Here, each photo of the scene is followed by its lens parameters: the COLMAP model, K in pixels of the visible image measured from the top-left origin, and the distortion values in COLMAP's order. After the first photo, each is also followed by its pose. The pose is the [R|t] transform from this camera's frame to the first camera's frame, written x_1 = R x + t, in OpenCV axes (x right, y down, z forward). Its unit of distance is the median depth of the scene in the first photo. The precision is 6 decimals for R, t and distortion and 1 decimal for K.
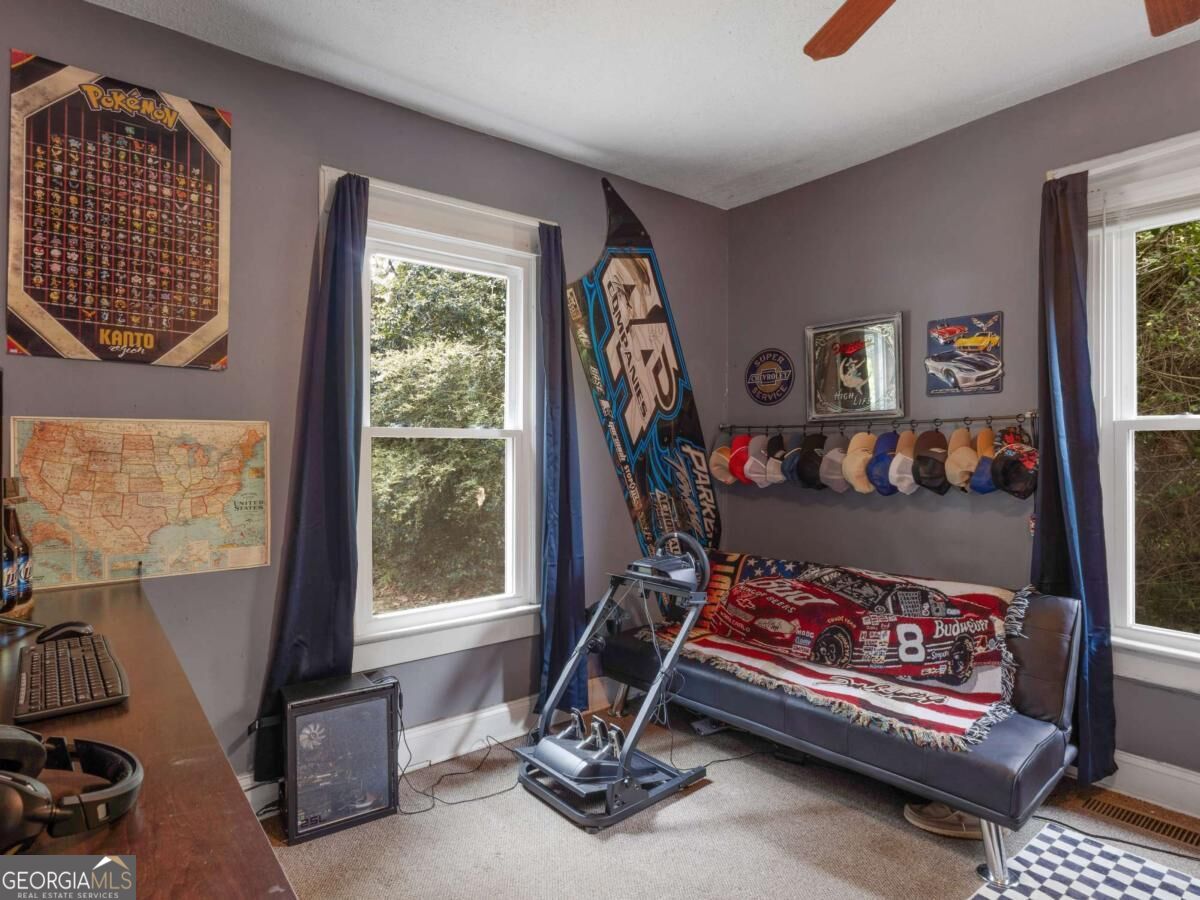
lens RADIAL K [[640.4, 0, 562.1], [0, 640.4, 450.1], [0, 0, 1]] dist [0.000996, 0.000607]
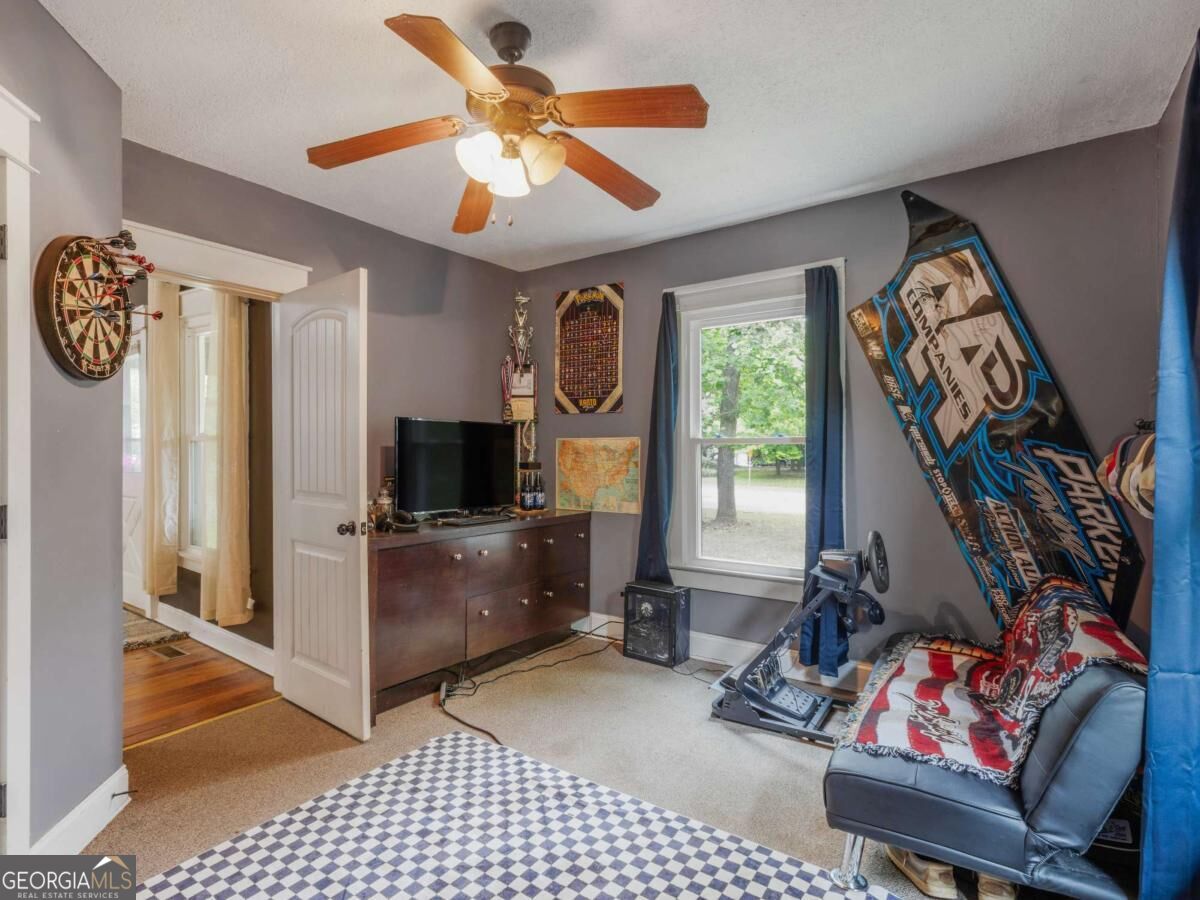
lens RADIAL K [[640.4, 0, 562.1], [0, 640.4, 450.1], [0, 0, 1]] dist [0.000996, 0.000607]
pose [[0.290524, 0.001977, -0.956866, 0.889661], [-0.001277, 0.999998, 0.001678, -0.006799], [0.956867, 0.000735, 0.290526, 0.166072]]
